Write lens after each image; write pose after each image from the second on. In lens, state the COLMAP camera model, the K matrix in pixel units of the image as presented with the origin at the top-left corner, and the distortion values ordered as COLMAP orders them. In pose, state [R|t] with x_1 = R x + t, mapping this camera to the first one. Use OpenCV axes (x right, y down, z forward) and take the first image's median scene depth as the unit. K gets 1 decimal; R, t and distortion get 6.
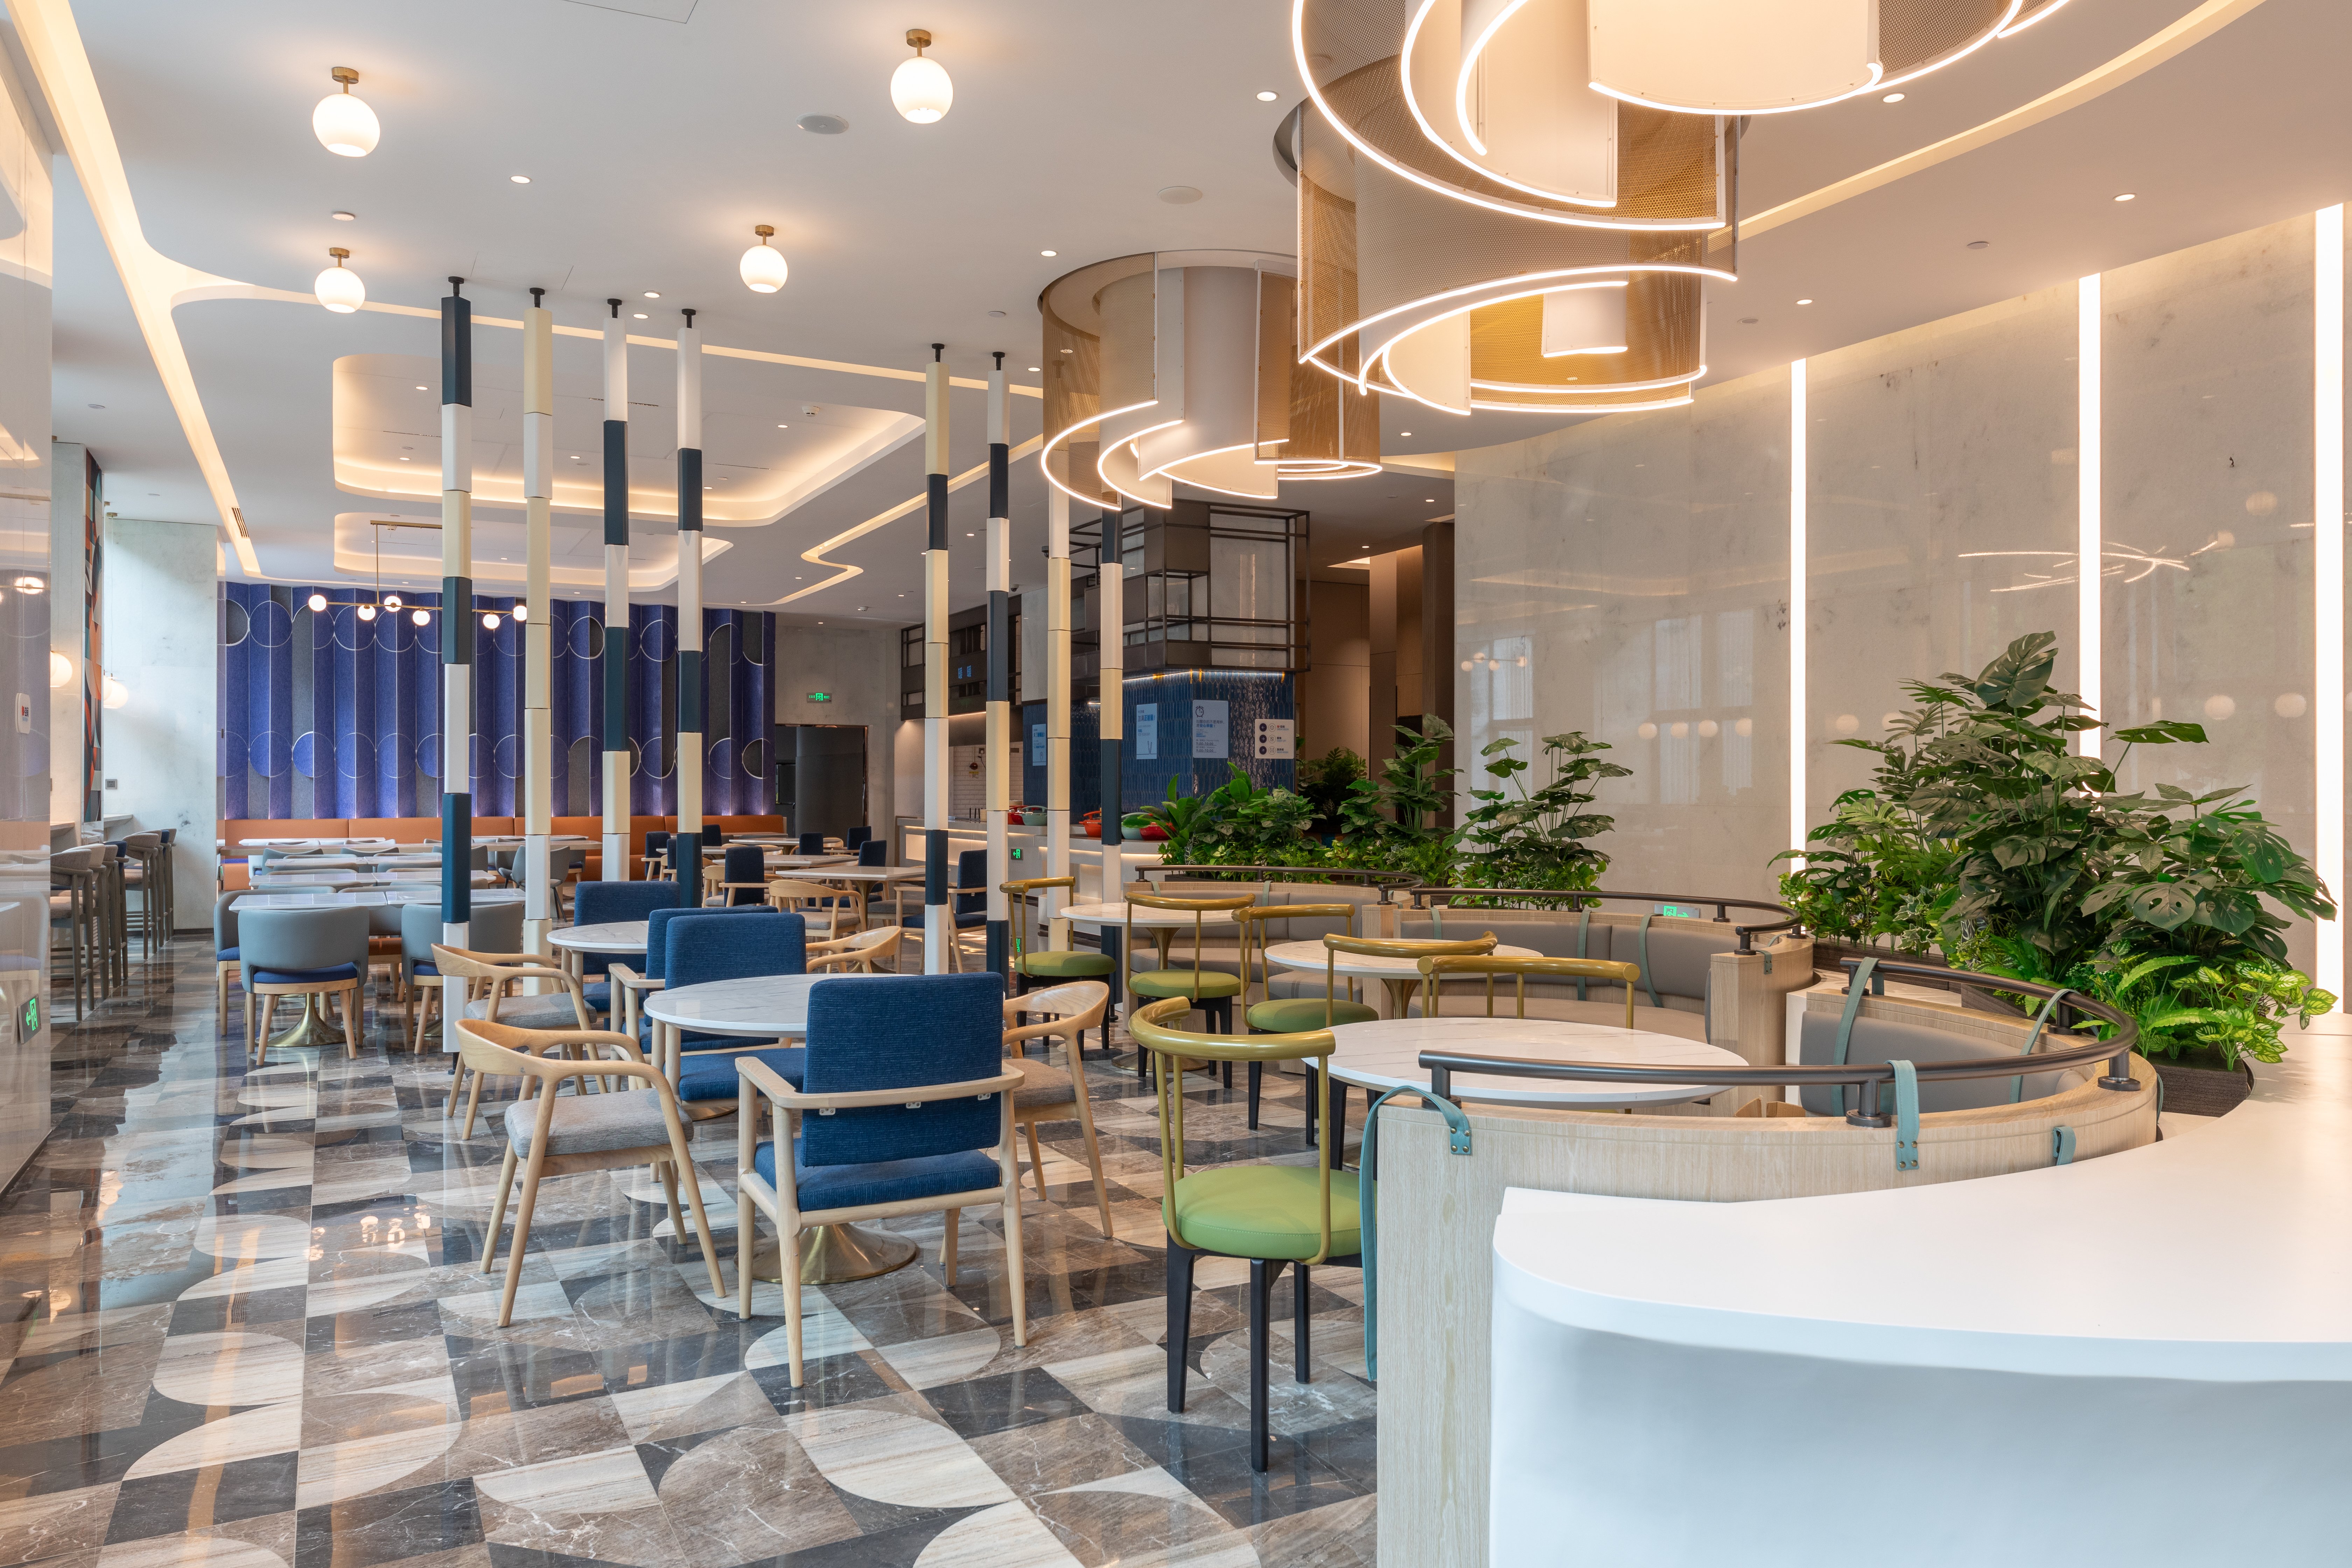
lens RADIAL K [[1561.0, 0, 1184.9], [0, 1561.0, 780.0], [0, 0, 1]] dist [0.009381, -0.006589]
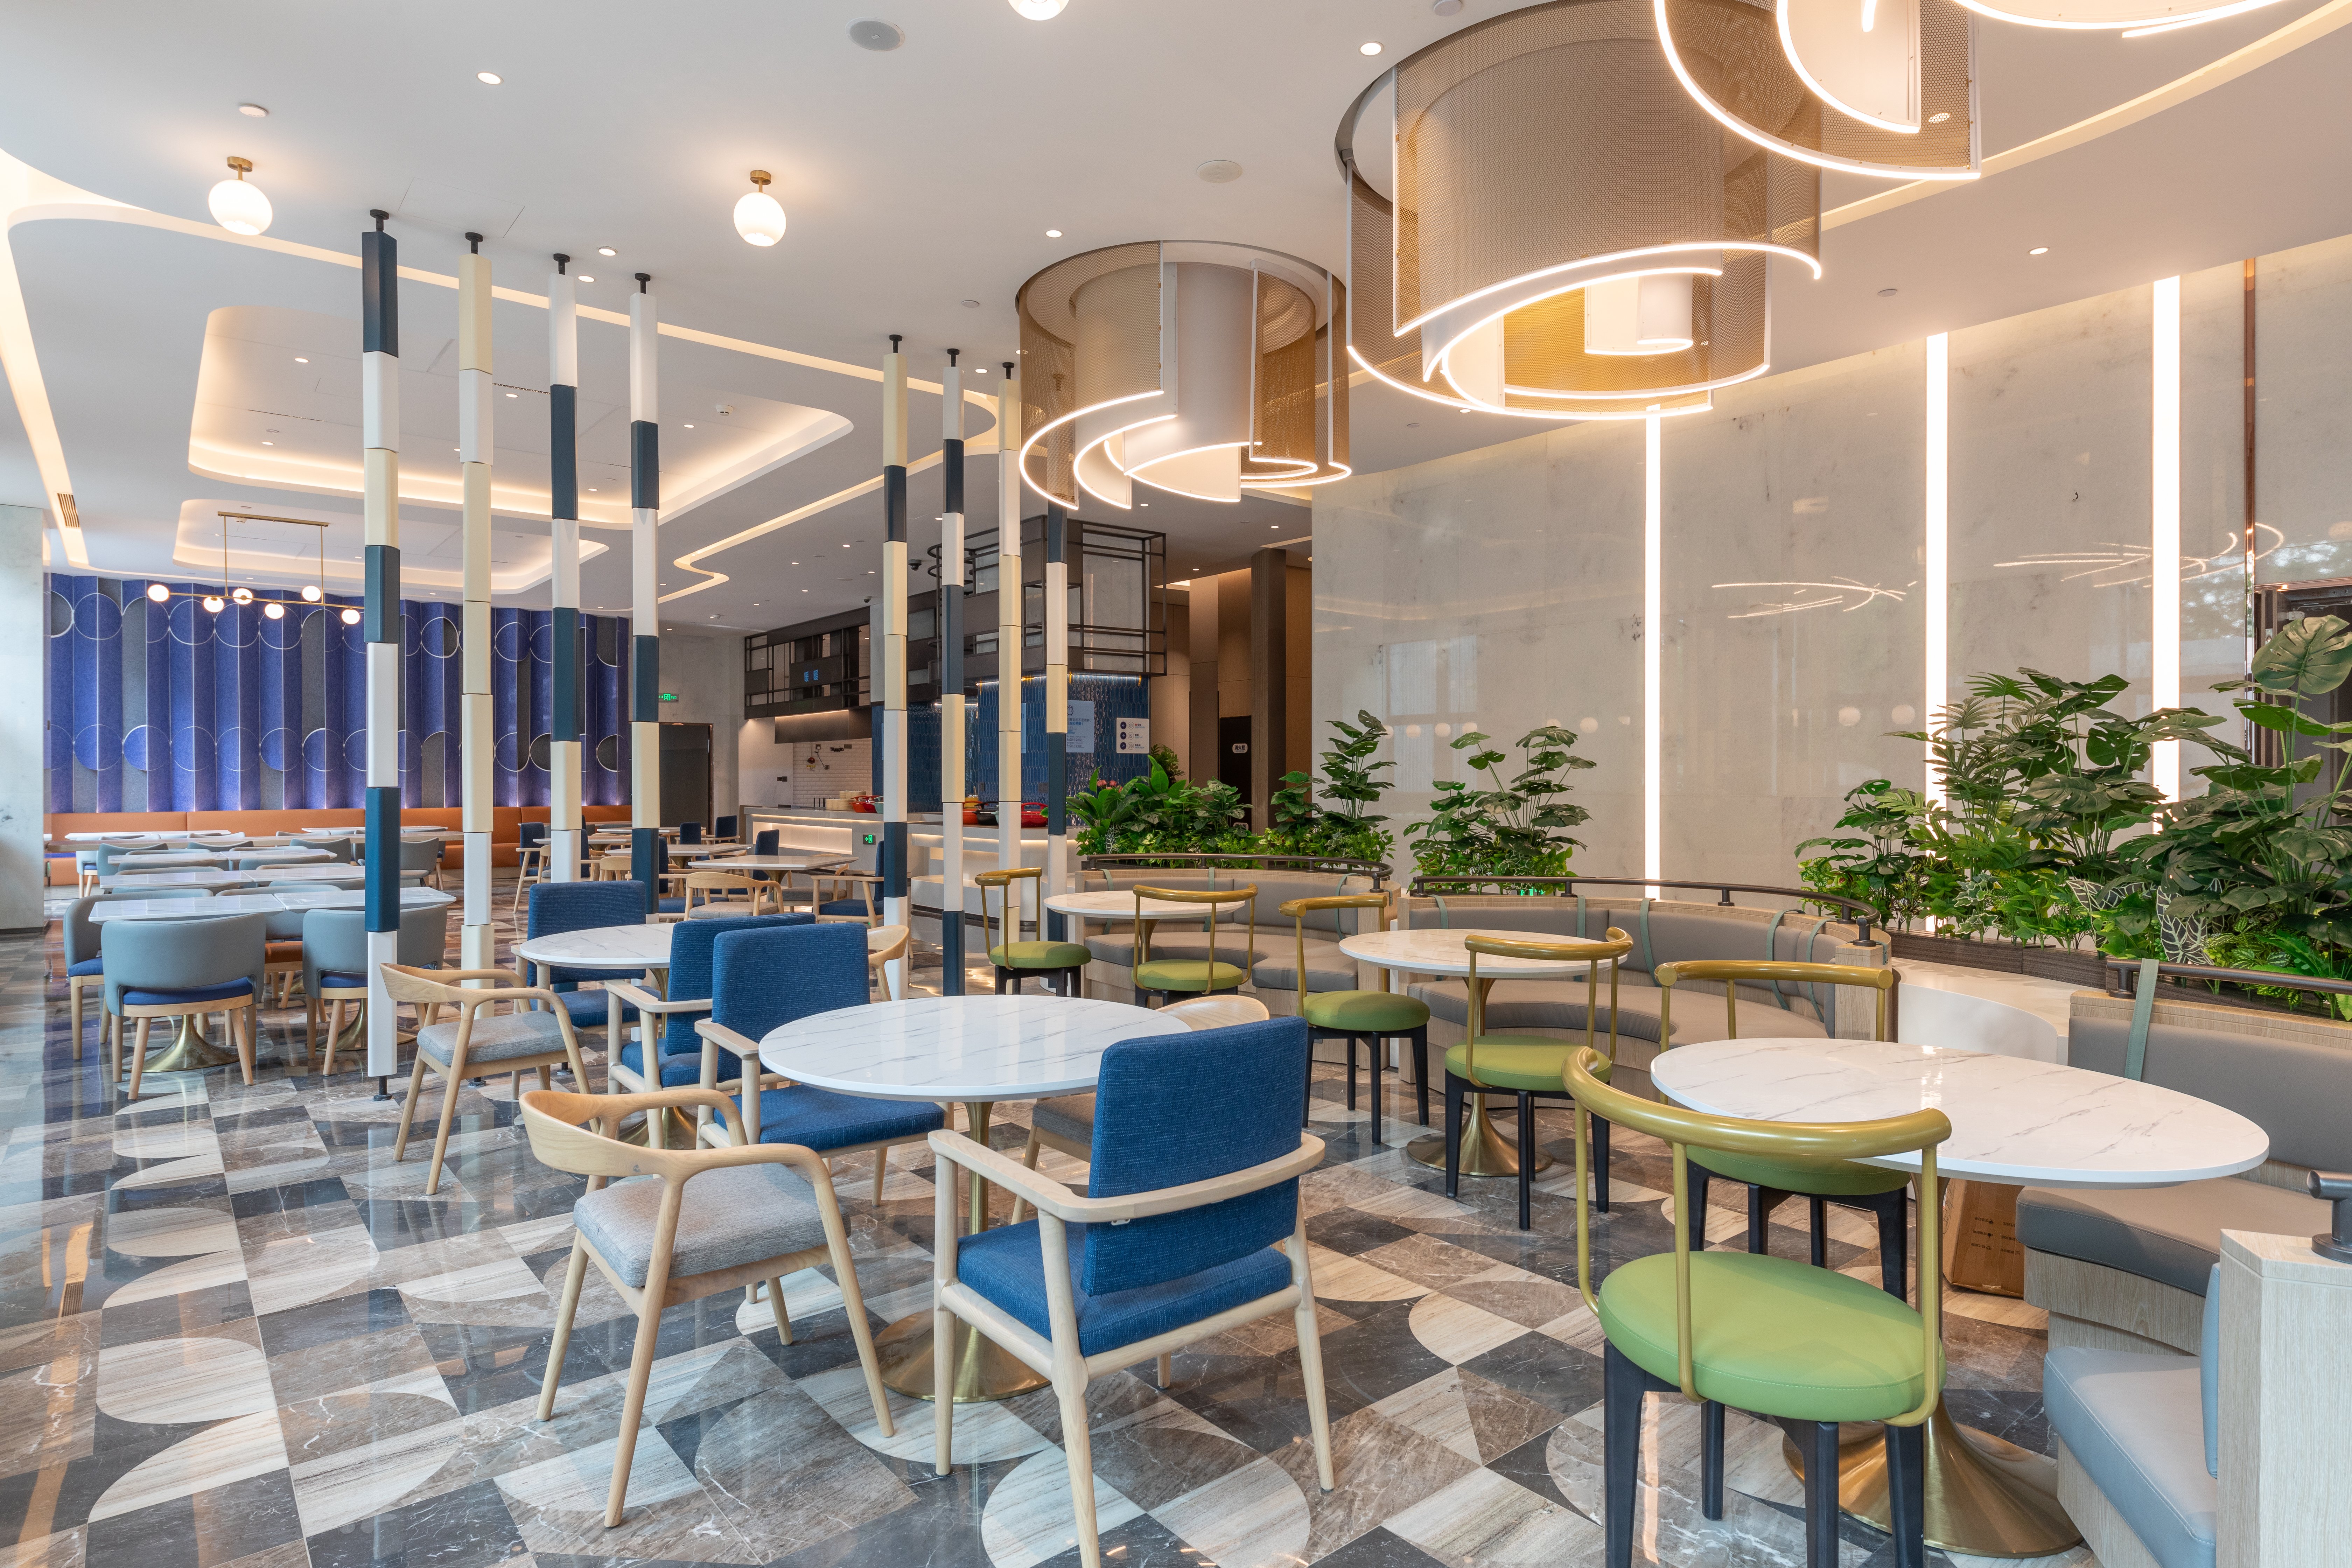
lens RADIAL K [[1259.4, 0, 1183.5], [0, 1259.4, 777.7], [0, 0, 1]] dist [0.009177, -0.006516]
pose [[0.981668, -0.001355, 0.190596, -0.139560], [0.000655, 0.999993, 0.003731, 0.000784], [-0.190599, -0.003538, 0.981662, 0.183684]]
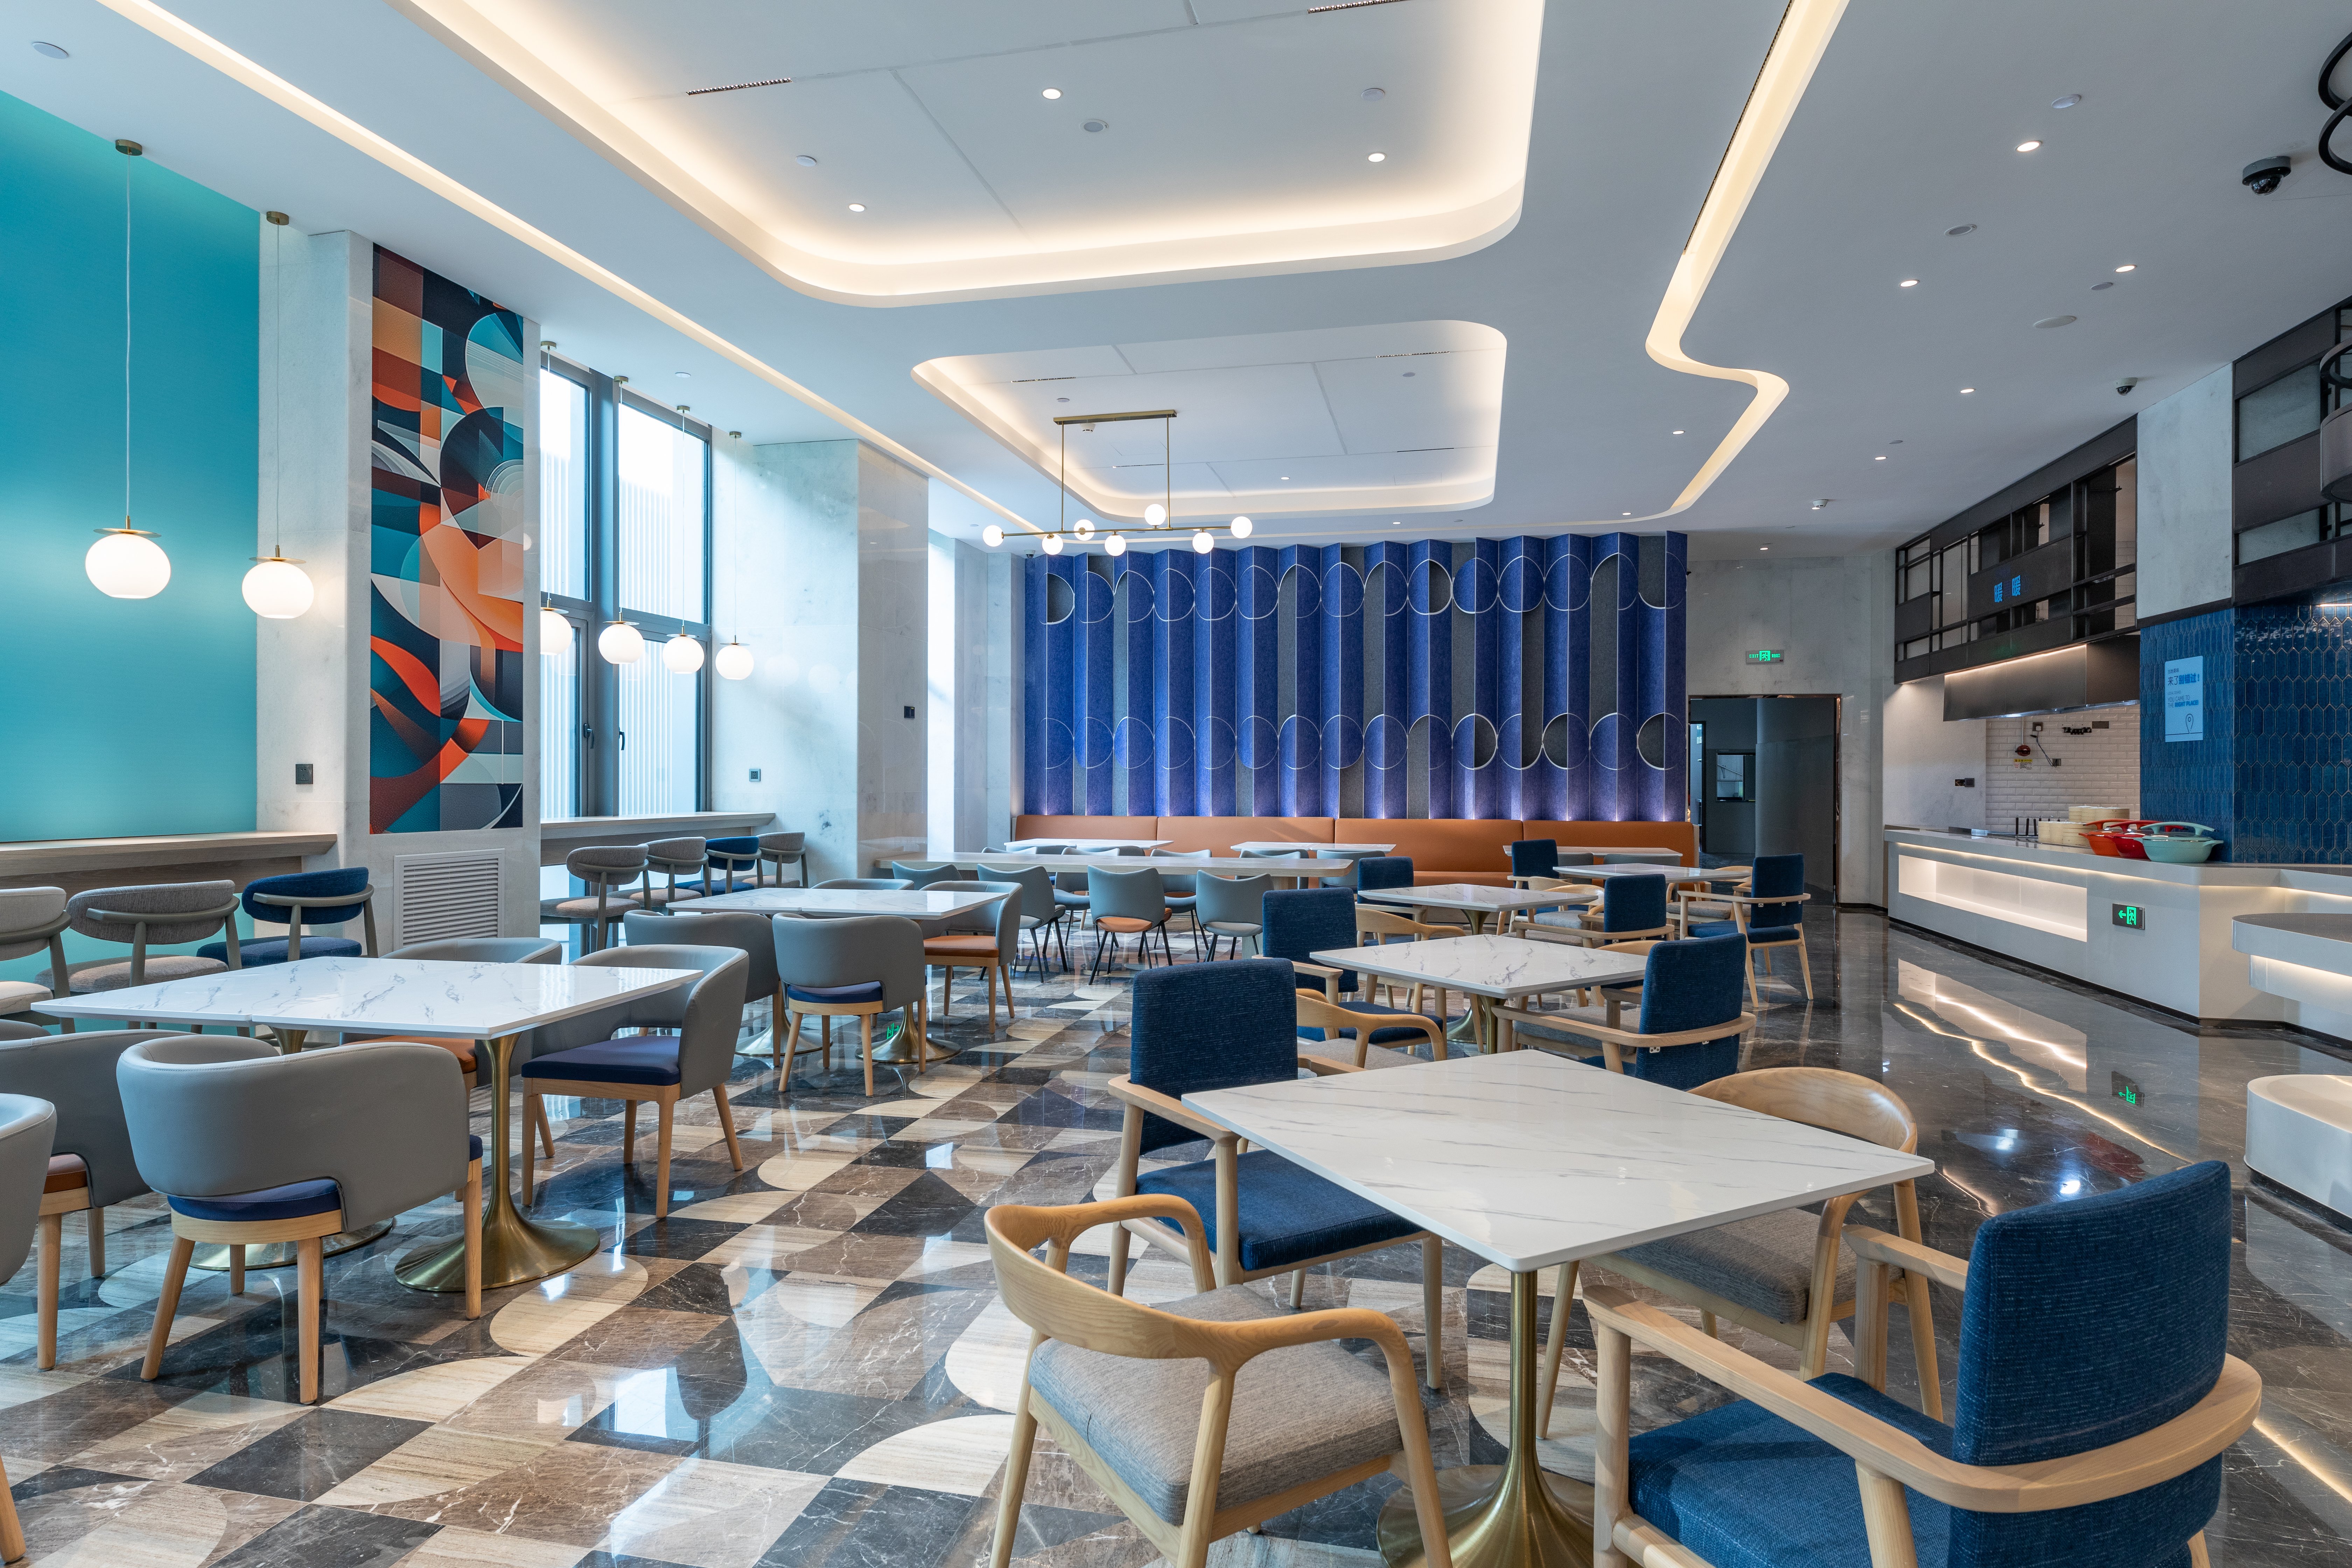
lens RADIAL K [[1259.4, 0, 1171.0], [0, 1259.4, 779.0], [0, 0, 1]] dist [0.009177, -0.006516]
pose [[0.751239, 0.002278, -0.660026, -0.169804], [-0.000285, 0.999995, 0.003127, 0.004291], [0.660030, -0.002161, 0.751236, 1.154782]]
